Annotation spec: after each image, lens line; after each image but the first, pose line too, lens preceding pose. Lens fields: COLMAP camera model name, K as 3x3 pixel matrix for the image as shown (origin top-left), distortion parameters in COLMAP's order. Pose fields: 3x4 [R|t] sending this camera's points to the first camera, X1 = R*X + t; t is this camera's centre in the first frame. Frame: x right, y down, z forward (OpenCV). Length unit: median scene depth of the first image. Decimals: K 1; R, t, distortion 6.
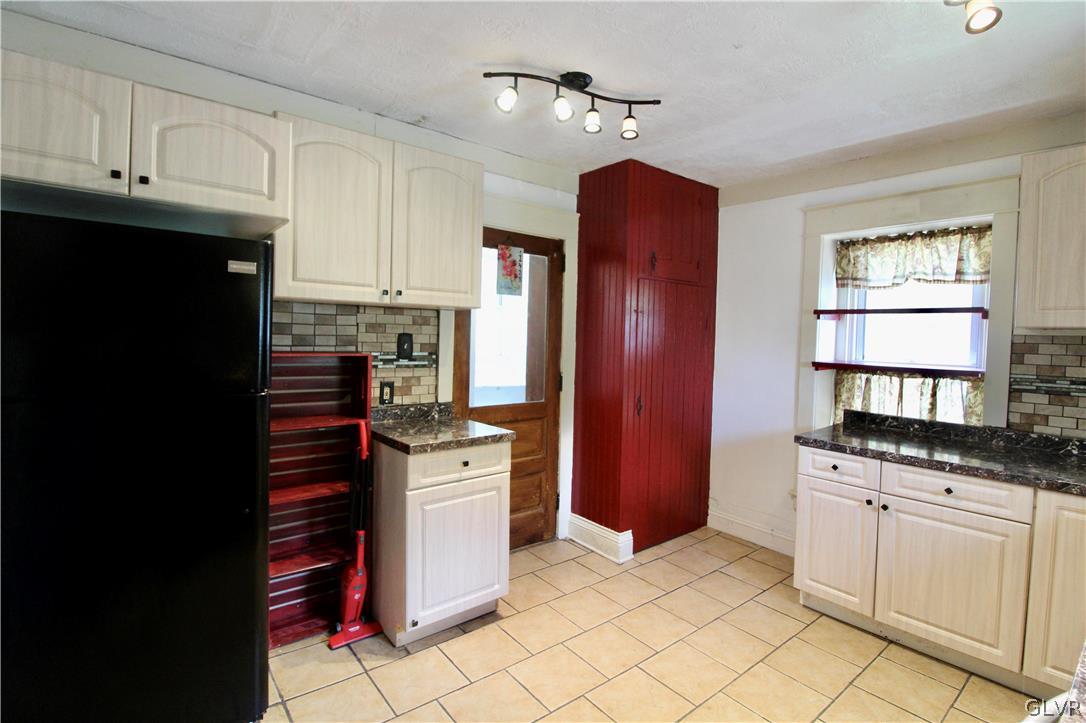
lens RADIAL K [[516.4, 0, 547.9], [0, 516.4, 351.1], [0, 0, 1]] dist [-0.000823, -0.013172]
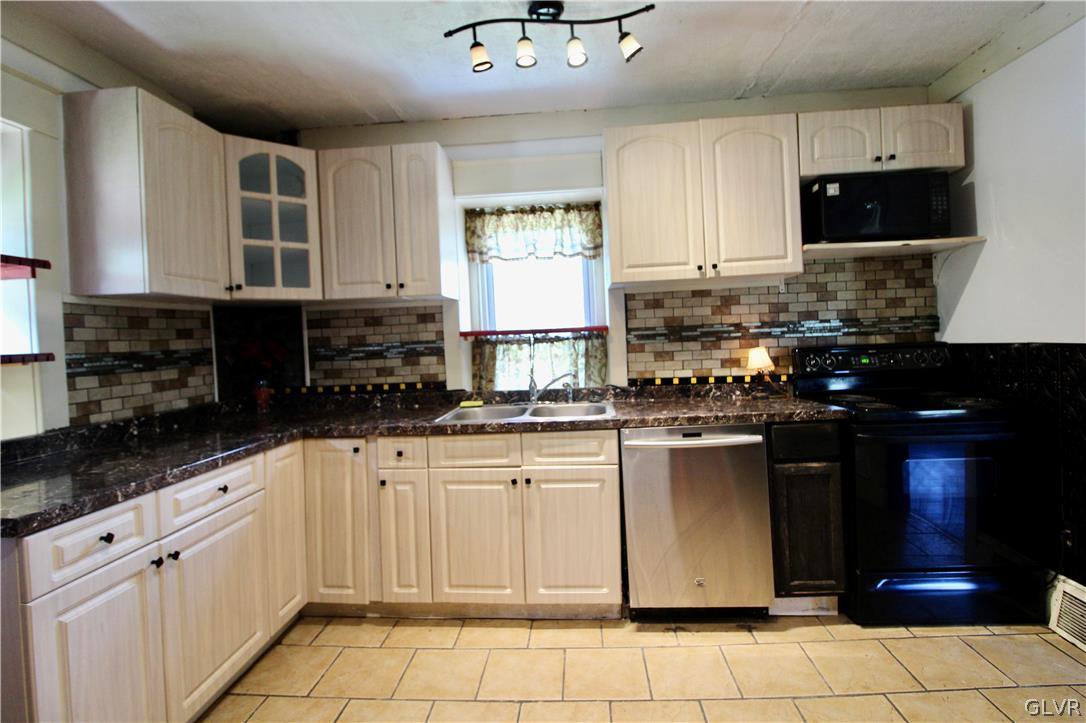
lens RADIAL K [[516.4, 0, 547.9], [0, 516.4, 351.1], [0, 0, 1]] dist [-0.000823, -0.013172]
pose [[-0.733951, -0.017598, 0.678974, -0.114608], [0.037170, 0.997125, 0.066024, 0.015026], [-0.678184, 0.073696, -0.731187, 0.963056]]
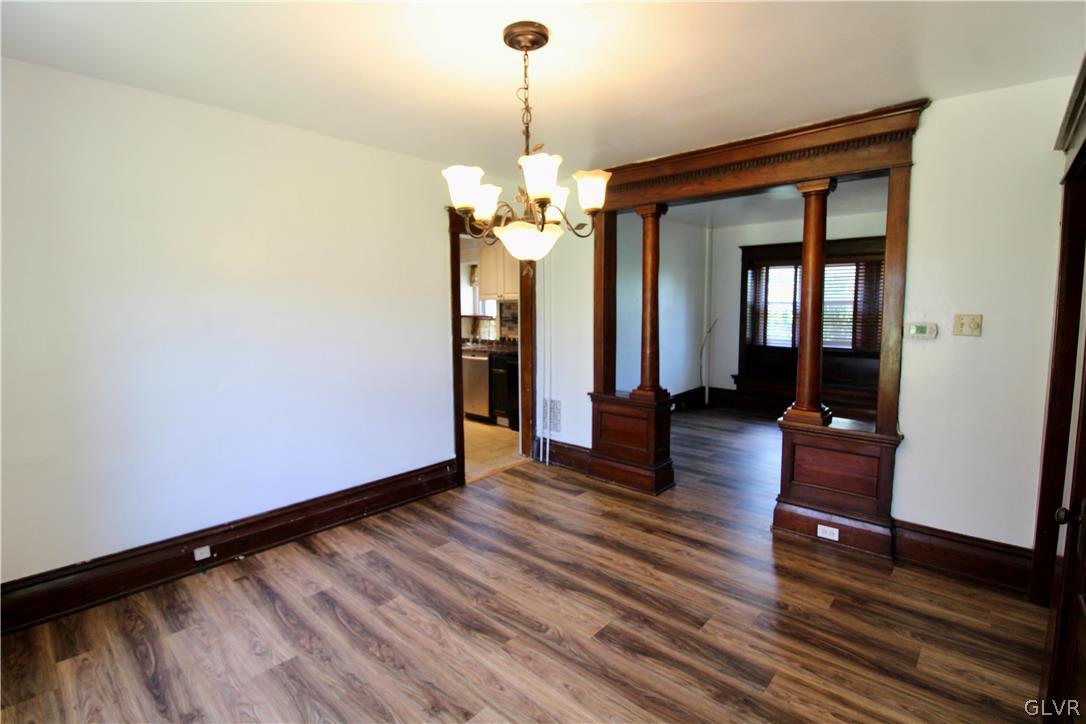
lens RADIAL K [[516.4, 0, 547.9], [0, 516.4, 351.6], [0, 0, 1]] dist [-0.000823, -0.013172]
pose [[-0.148470, -0.119629, 0.981655, -2.053136], [0.026328, 0.991826, 0.124850, -0.096107], [-0.988566, 0.044381, -0.144107, 0.253683]]
